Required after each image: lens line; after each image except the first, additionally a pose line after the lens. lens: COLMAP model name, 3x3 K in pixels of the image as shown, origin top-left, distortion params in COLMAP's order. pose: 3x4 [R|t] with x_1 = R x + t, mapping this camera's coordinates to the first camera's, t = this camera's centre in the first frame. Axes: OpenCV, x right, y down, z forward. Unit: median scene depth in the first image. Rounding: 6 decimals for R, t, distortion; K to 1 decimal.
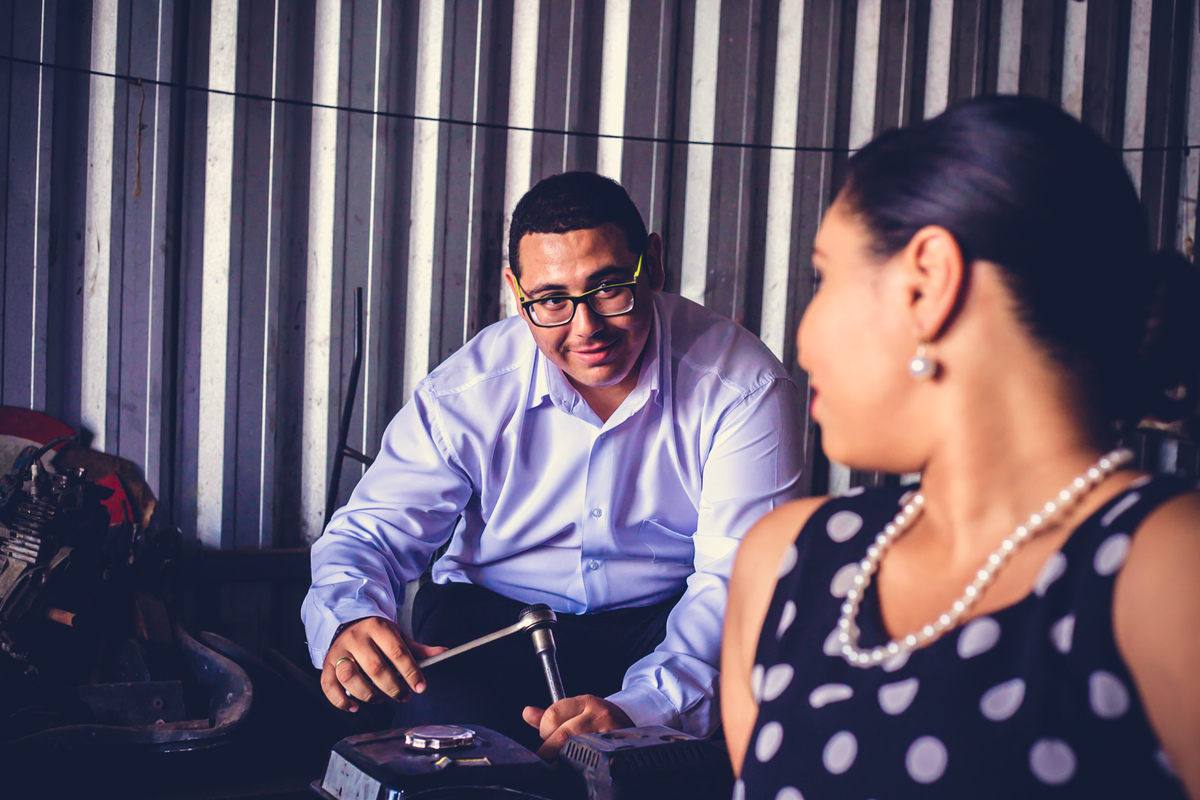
lens RADIAL K [[1747.2, 0, 600.0], [0, 1747.2, 400.0], [0, 0, 1]] dist [-0.094847, -0.060922]
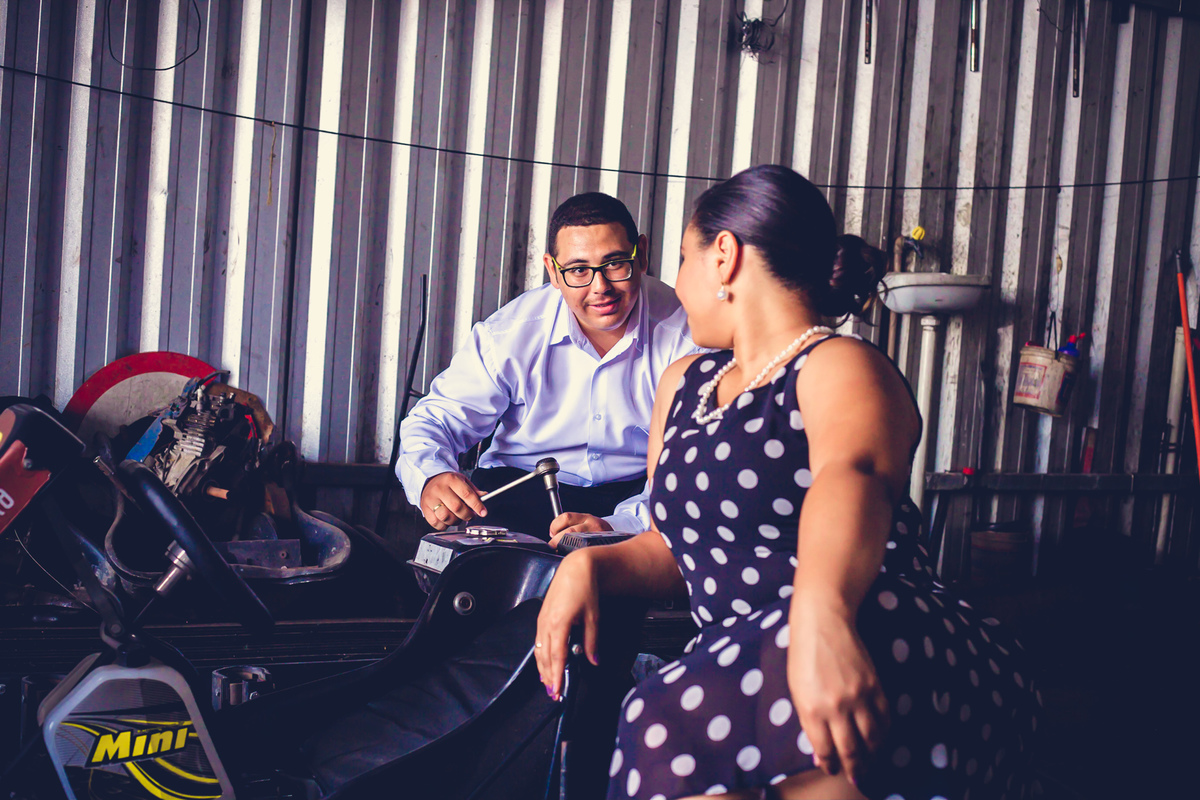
lens RADIAL K [[1747.2, 0, 600.0], [0, 1747.2, 400.0], [0, 0, 1]] dist [-0.094847, -0.060922]
pose [[0.999730, 0.022204, -0.006909, 0.014140], [-0.022314, 0.999620, -0.016215, 0.055597], [0.006547, 0.016364, 0.999845, -0.394160]]
